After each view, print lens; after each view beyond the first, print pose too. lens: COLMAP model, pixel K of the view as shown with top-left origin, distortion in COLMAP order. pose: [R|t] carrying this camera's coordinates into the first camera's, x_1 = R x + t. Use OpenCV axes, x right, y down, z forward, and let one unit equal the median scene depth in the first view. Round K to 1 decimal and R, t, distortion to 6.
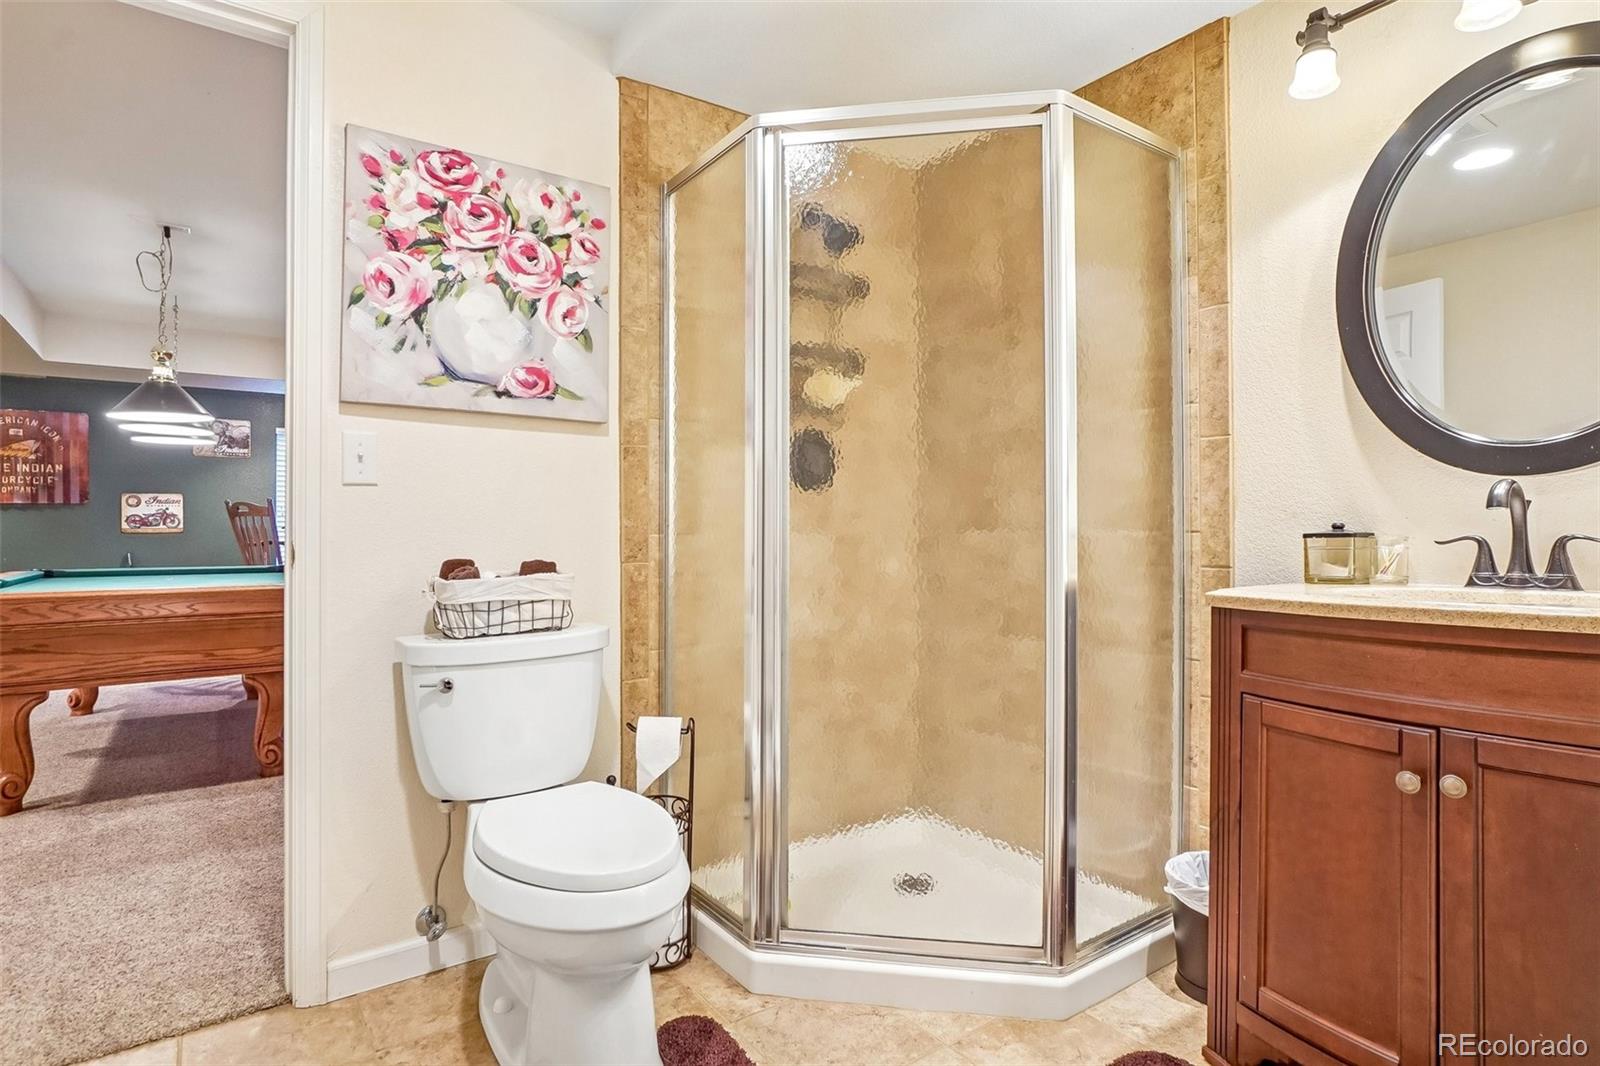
lens RADIAL K [[864.4, 0, 803.8], [0, 864.4, 529.3], [0, 0, 1]] dist [-0.034993, 0.000034]
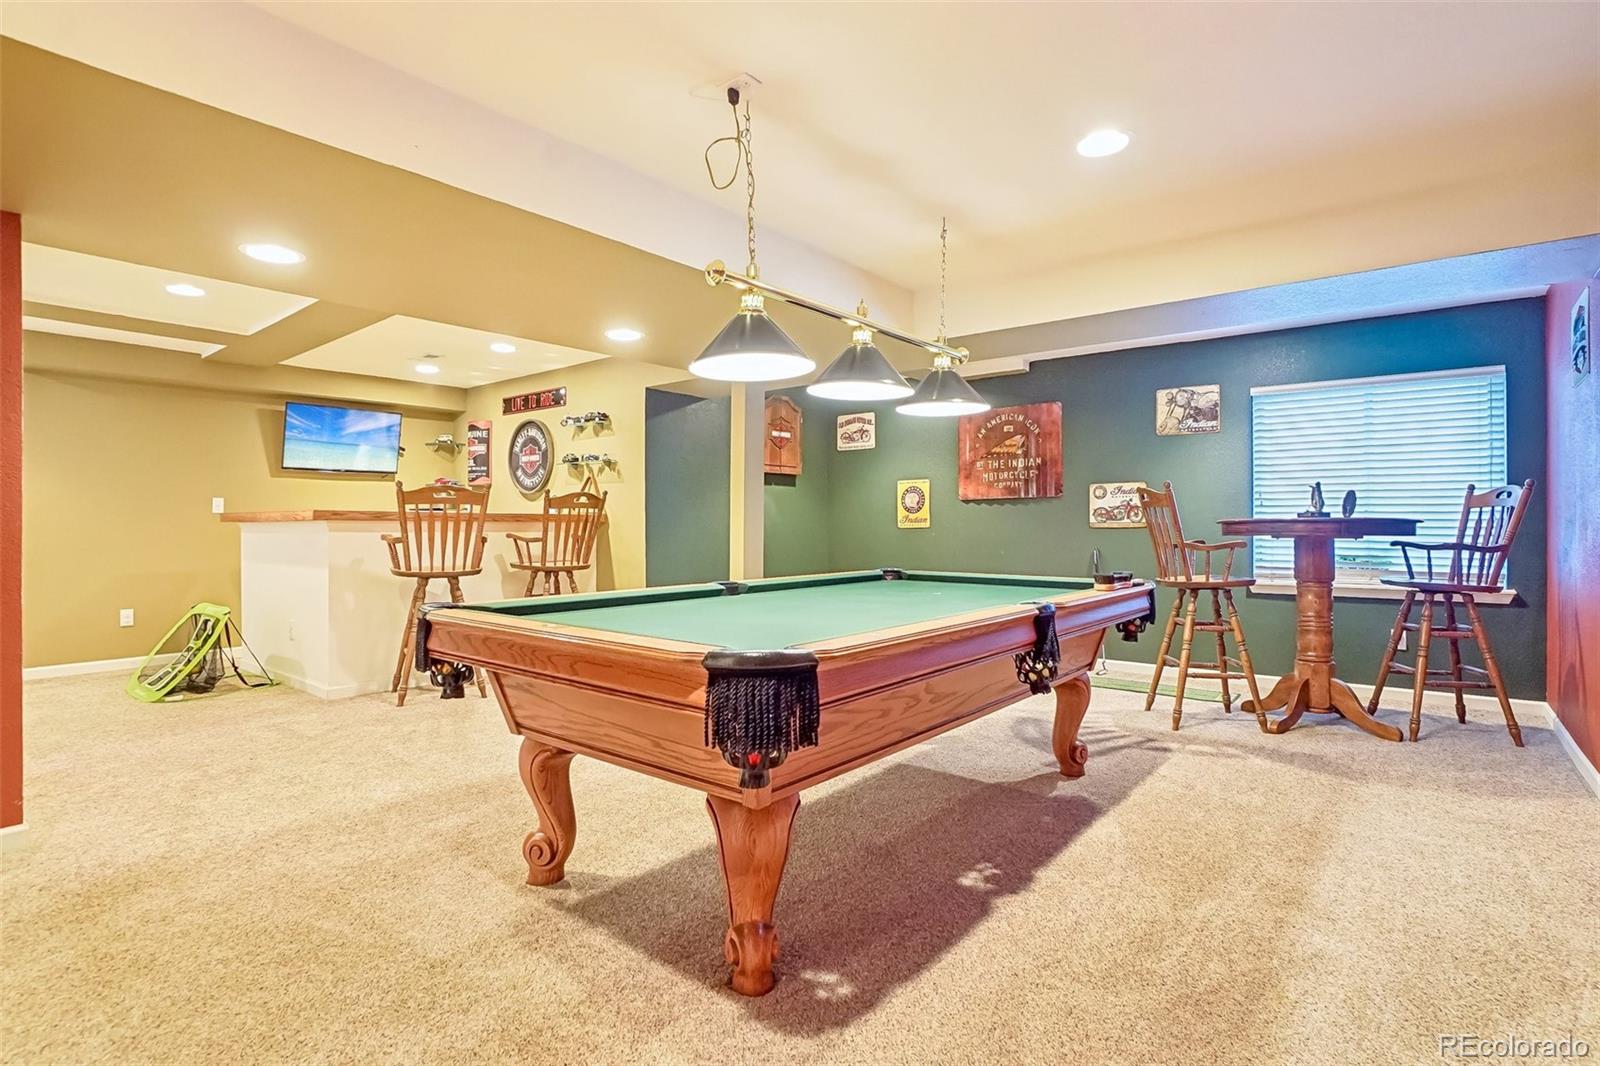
lens RADIAL K [[797.3, 0, 801.0], [0, 797.3, 537.0], [0, 0, 1]] dist [-0.052234, -0.000453]
pose [[0.270563, 0.020888, -0.962476, -0.066980], [0.004767, 0.999723, 0.023036, -0.006670], [0.962691, -0.010820, 0.270388, 0.463059]]
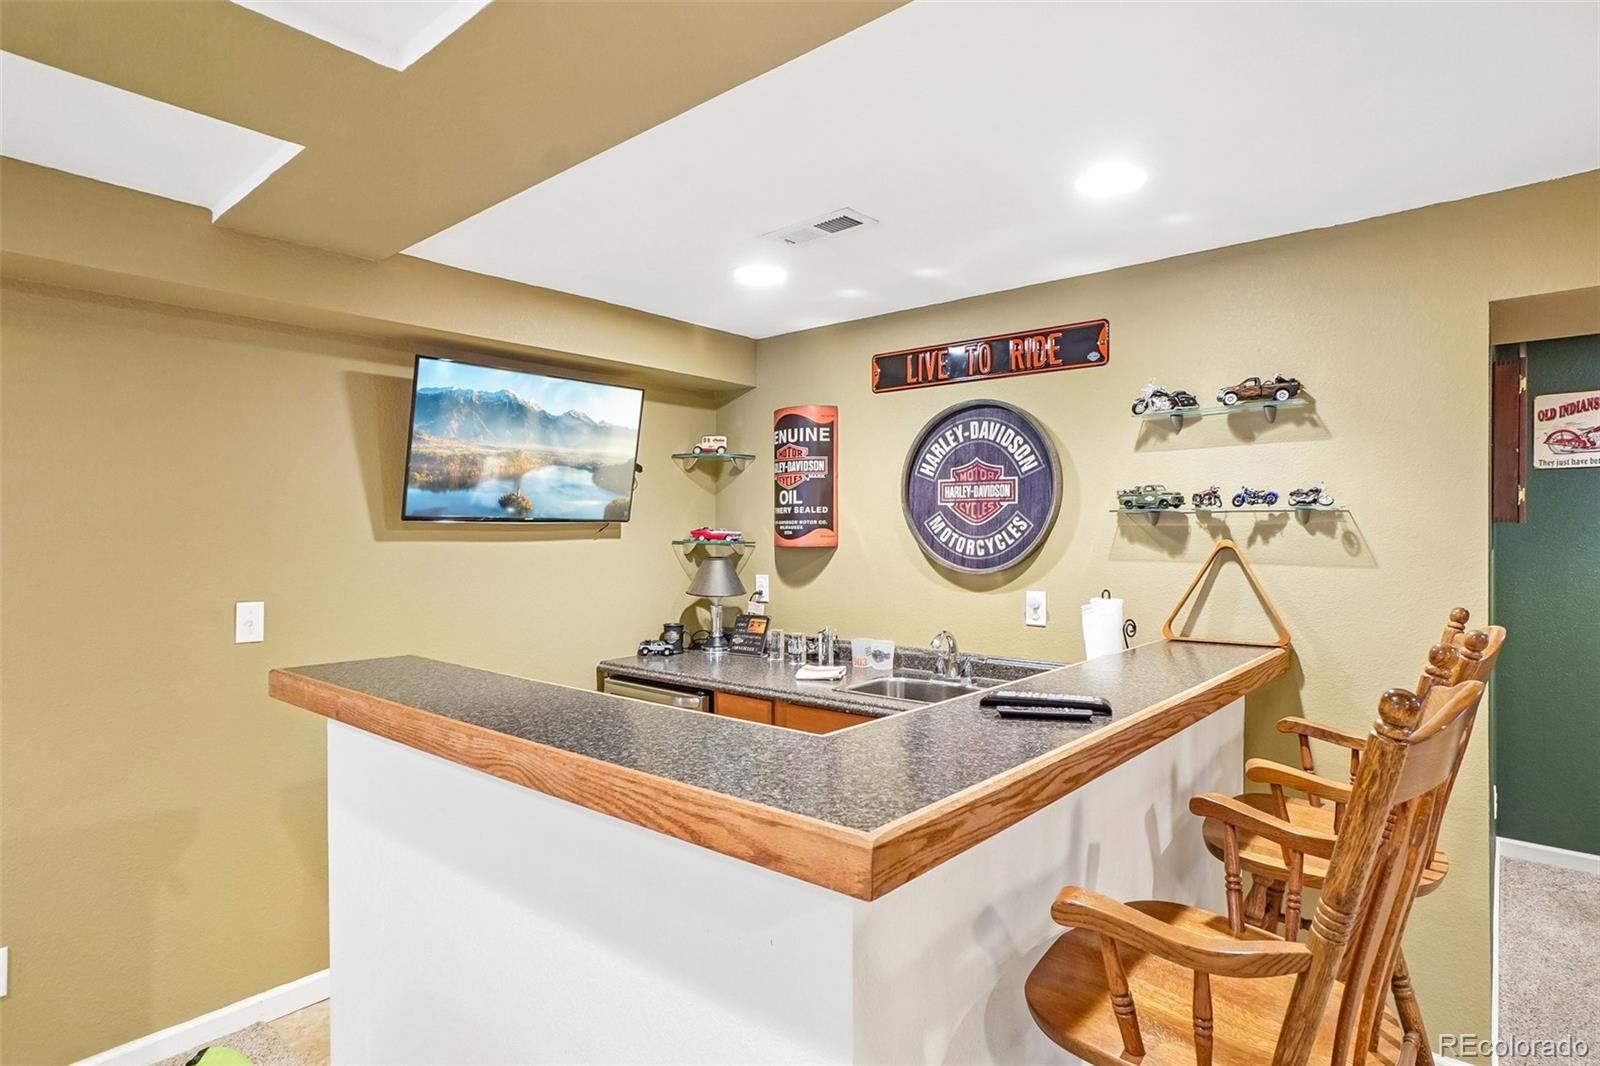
lens RADIAL K [[864.4, 0, 789.1], [0, 864.4, 528.3], [0, 0, 1]] dist [-0.034993, 0.000034]
pose [[0.227572, -0.000281, -0.973761, -0.655544], [0.007743, 0.999969, 0.001521, -0.062478], [0.973731, -0.007886, 0.227567, 0.217632]]
